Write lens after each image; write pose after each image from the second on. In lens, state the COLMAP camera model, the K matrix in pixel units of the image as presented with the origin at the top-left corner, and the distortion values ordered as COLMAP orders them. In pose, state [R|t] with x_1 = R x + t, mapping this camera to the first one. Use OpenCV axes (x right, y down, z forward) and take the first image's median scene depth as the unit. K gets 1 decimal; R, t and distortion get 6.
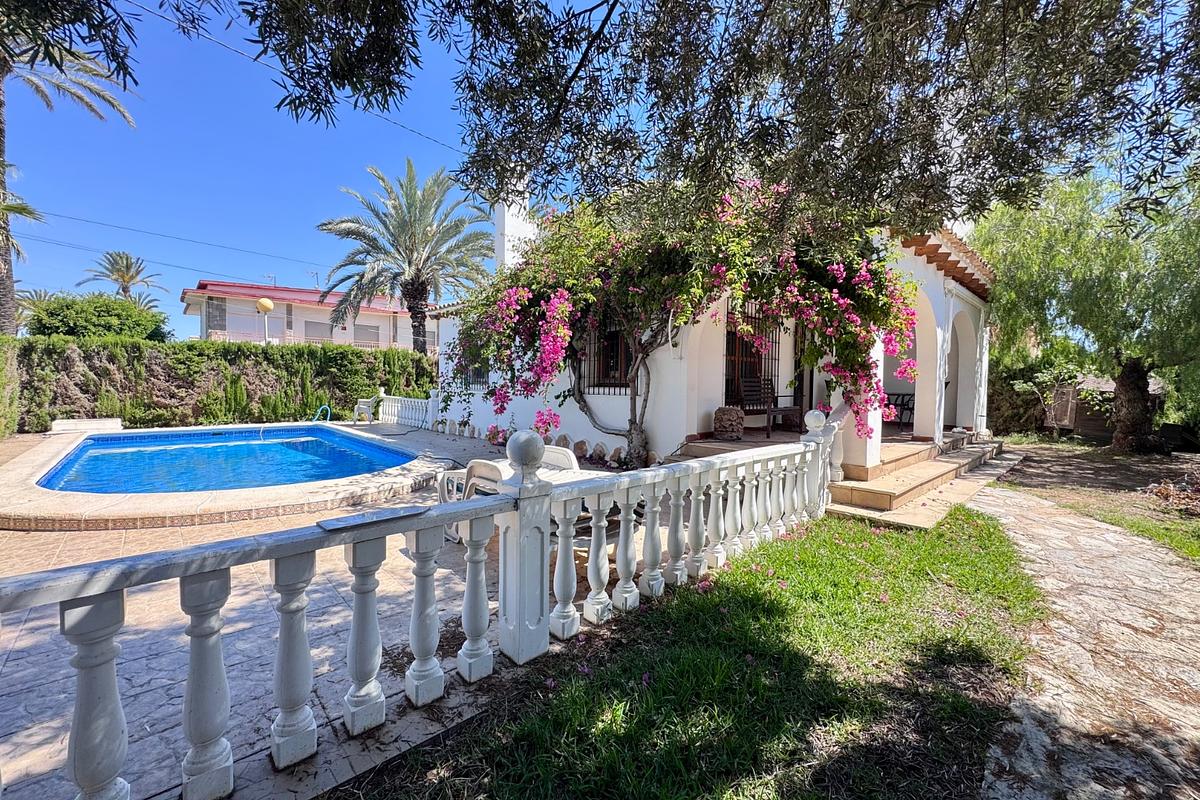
lens RADIAL K [[480.8, 0, 599.1], [0, 480.8, 399.4], [0, 0, 1]] dist [0.000844, 0.000277]
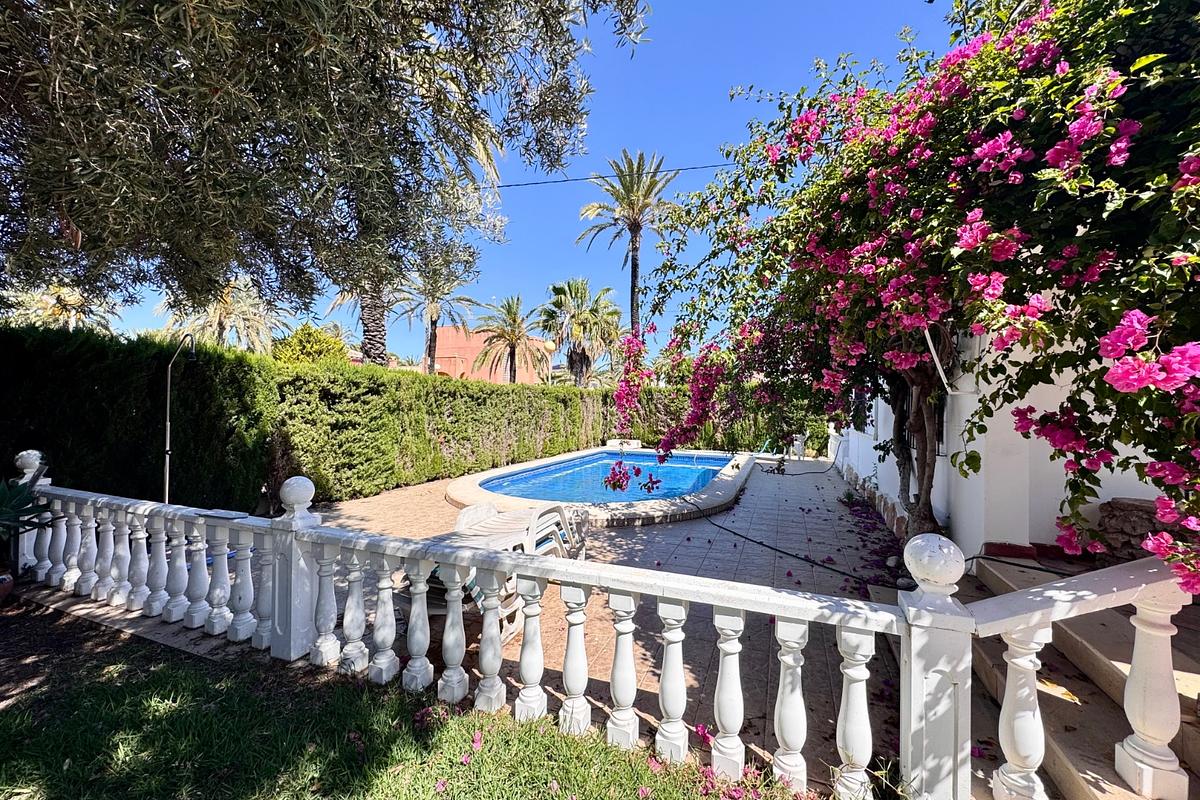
lens RADIAL K [[480.8, 0, 599.1], [0, 480.8, 399.4], [0, 0, 1]] dist [0.000844, 0.000277]
pose [[0.434015, -0.018276, -0.900720, 0.254824], [-0.035706, 0.998660, -0.037468, -0.023615], [0.900198, 0.048423, 0.432780, 0.214487]]
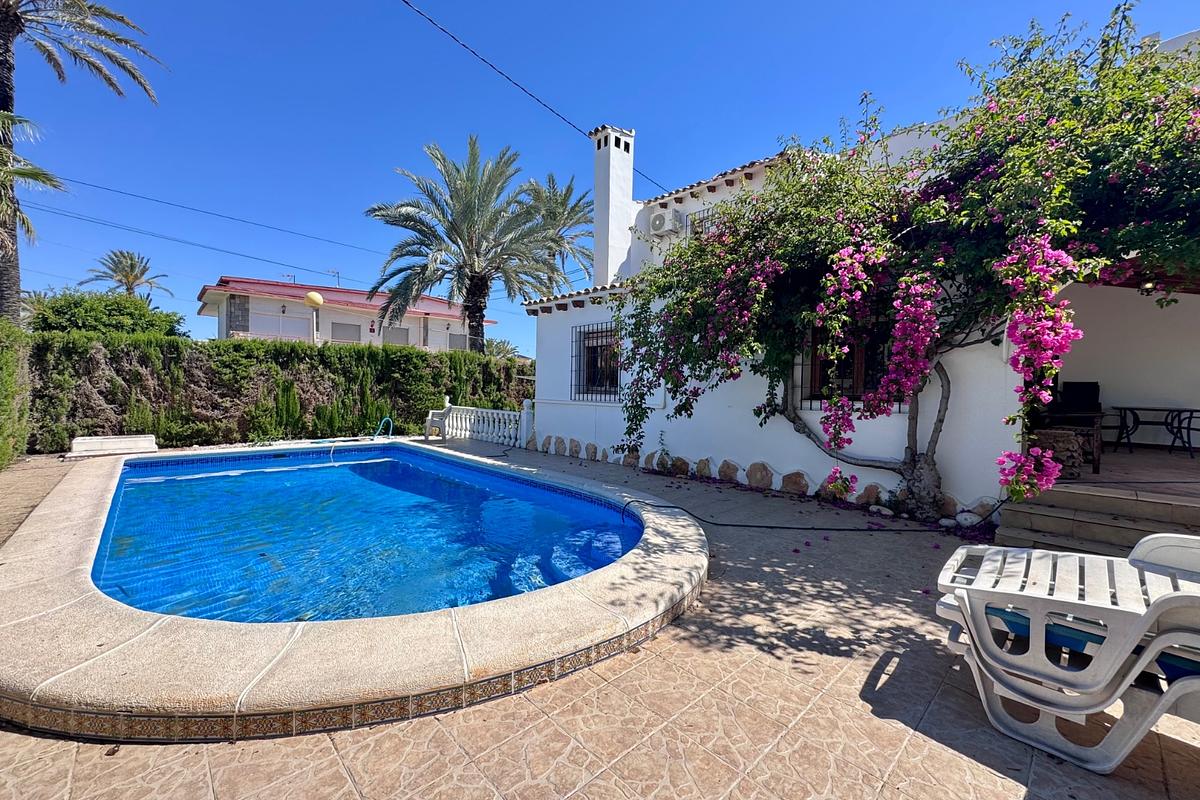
lens RADIAL K [[480.8, 0, 599.1], [0, 480.8, 399.4], [0, 0, 1]] dist [0.000844, 0.000277]
pose [[0.999979, 0.003660, 0.005322, -0.226796], [-0.003590, 0.999907, -0.013152, -0.010419], [-0.005369, 0.013132, 0.999899, 0.169114]]
